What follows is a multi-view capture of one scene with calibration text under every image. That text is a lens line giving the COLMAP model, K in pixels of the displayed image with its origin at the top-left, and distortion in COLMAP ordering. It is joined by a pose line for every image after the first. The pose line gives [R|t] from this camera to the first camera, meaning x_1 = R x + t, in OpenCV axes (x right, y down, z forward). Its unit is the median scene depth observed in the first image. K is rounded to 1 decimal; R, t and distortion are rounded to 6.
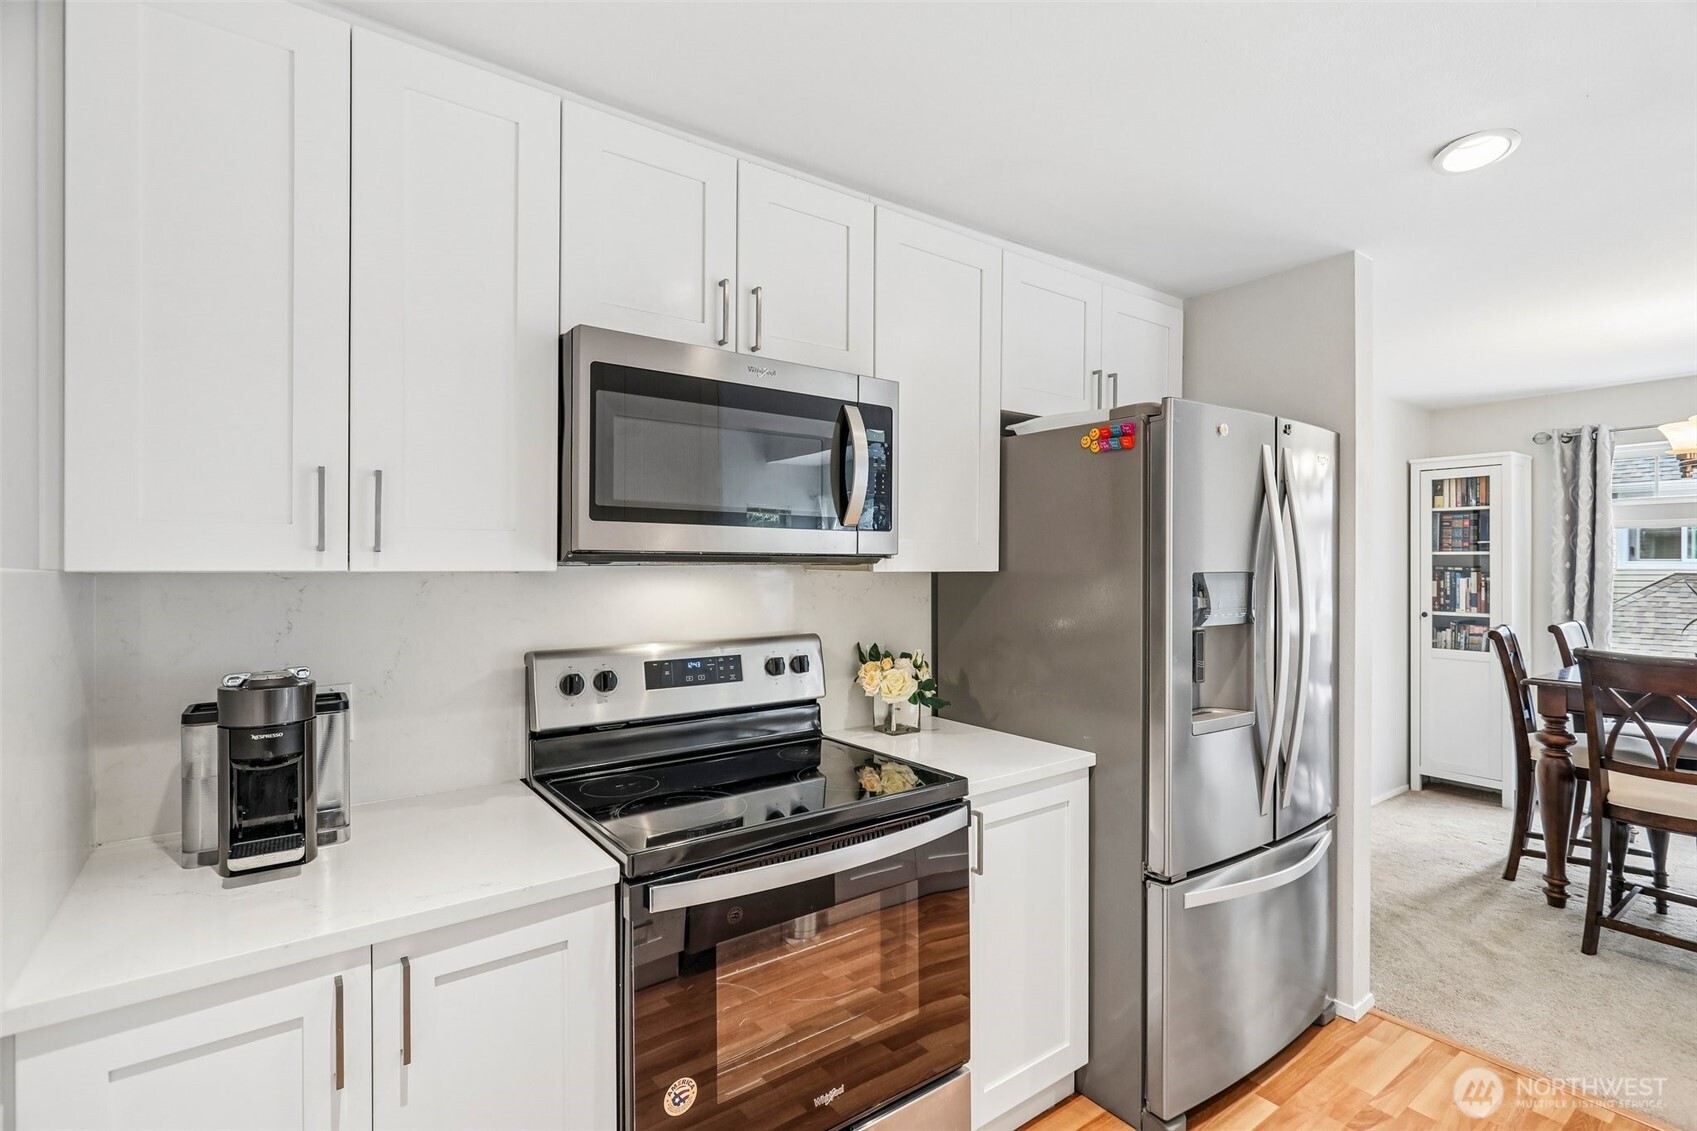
lens RADIAL K [[798.6, 0, 848.5], [0, 798.6, 565.5], [0, 0, 1]] dist [0.004277, 0.000676]
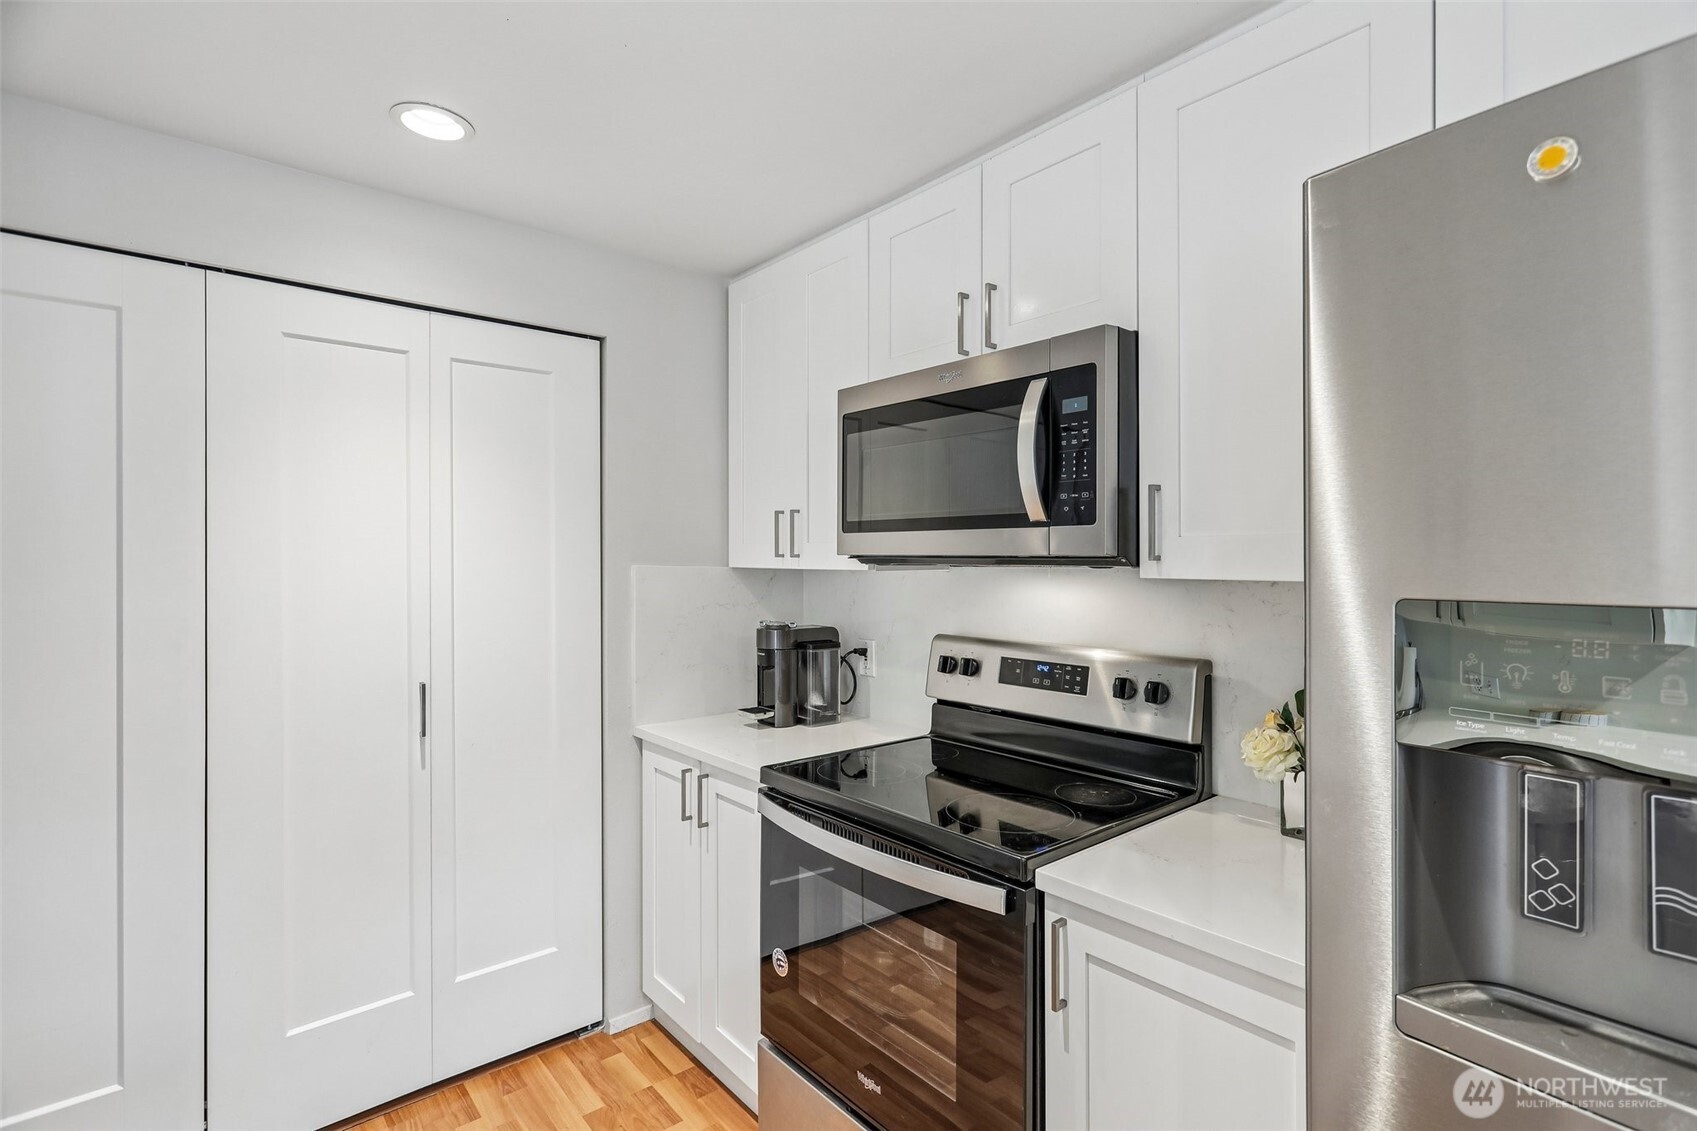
lens RADIAL K [[798.5, 0, 854.6], [0, 798.5, 559.7], [0, 0, 1]] dist [0.001234, 0.000154]
pose [[0.069971, -0.000590, -0.997549, 0.770764], [-0.003723, 0.999993, -0.000853, -0.007754], [0.997542, 0.003774, 0.069969, 0.697309]]
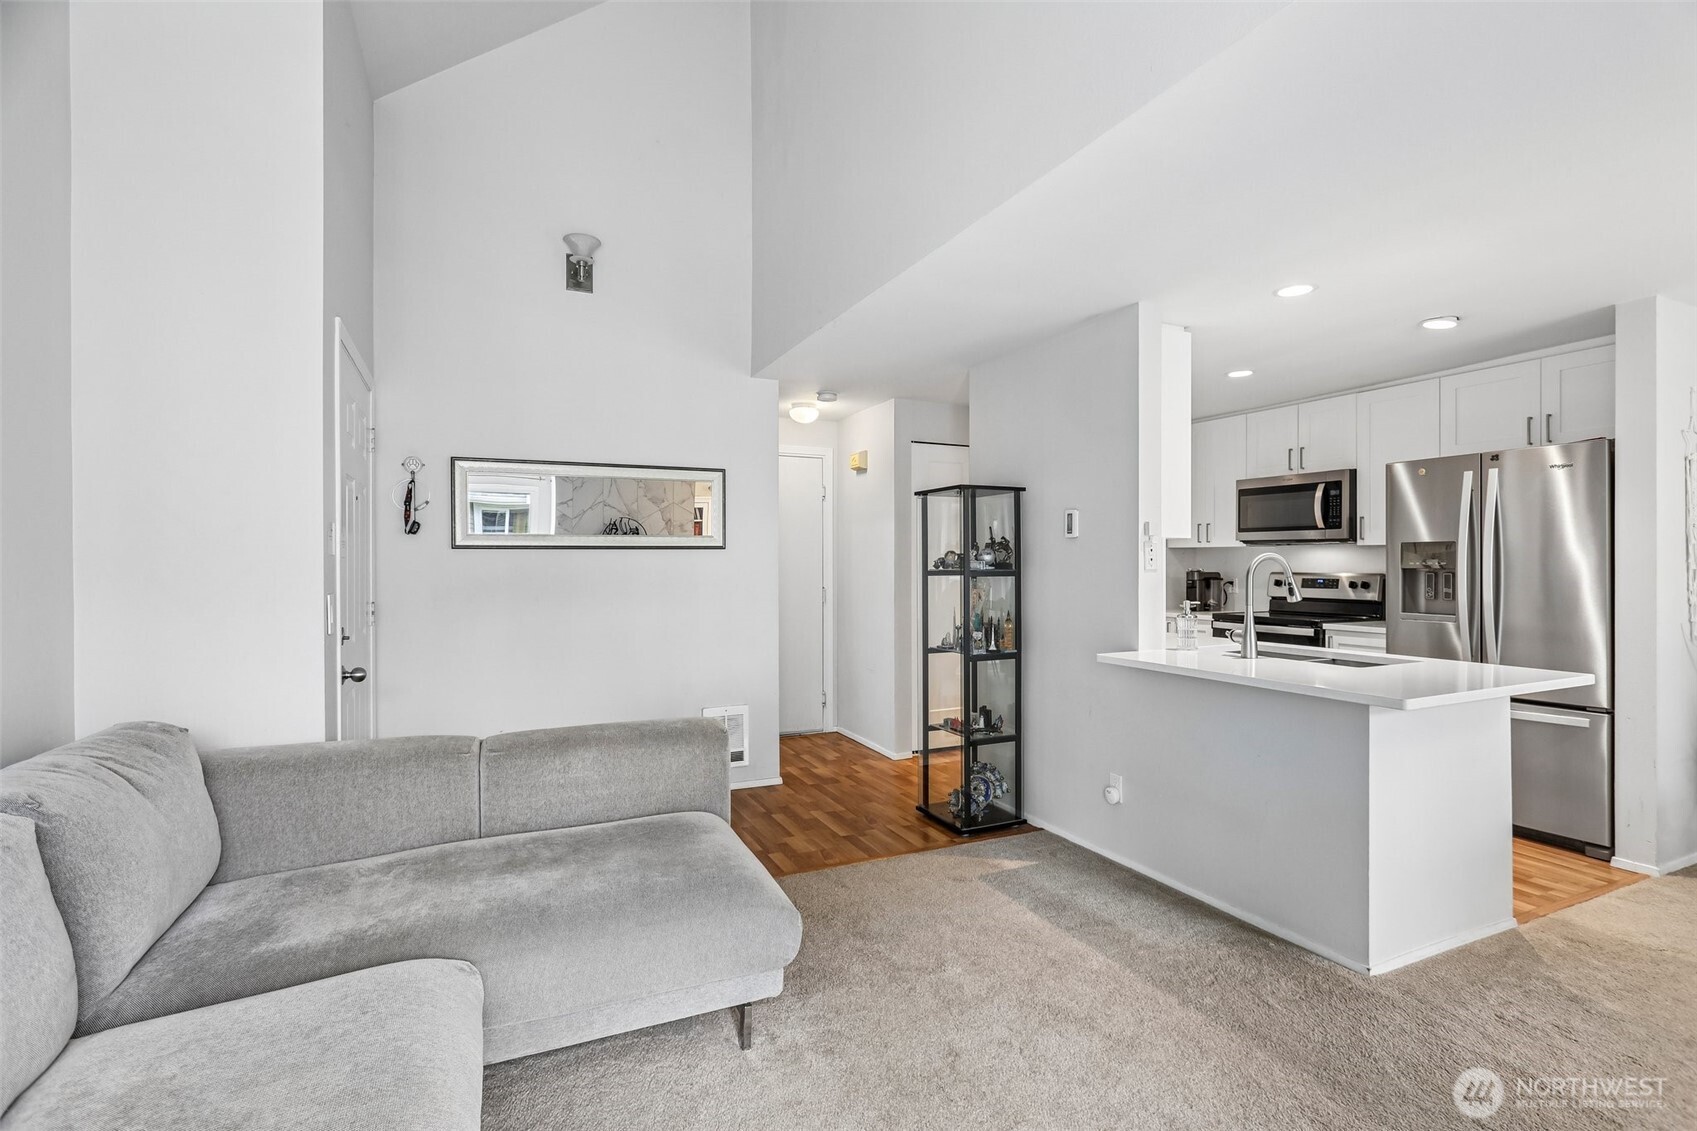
lens RADIAL K [[798.6, 0, 848.5], [0, 798.6, 565.5], [0, 0, 1]] dist [0.004277, 0.000676]
pose [[-0.192720, 0.002675, -0.981250, 2.757112], [-0.001771, 0.999994, 0.003073, 0.066019], [0.981252, 0.002330, -0.192714, -0.042617]]
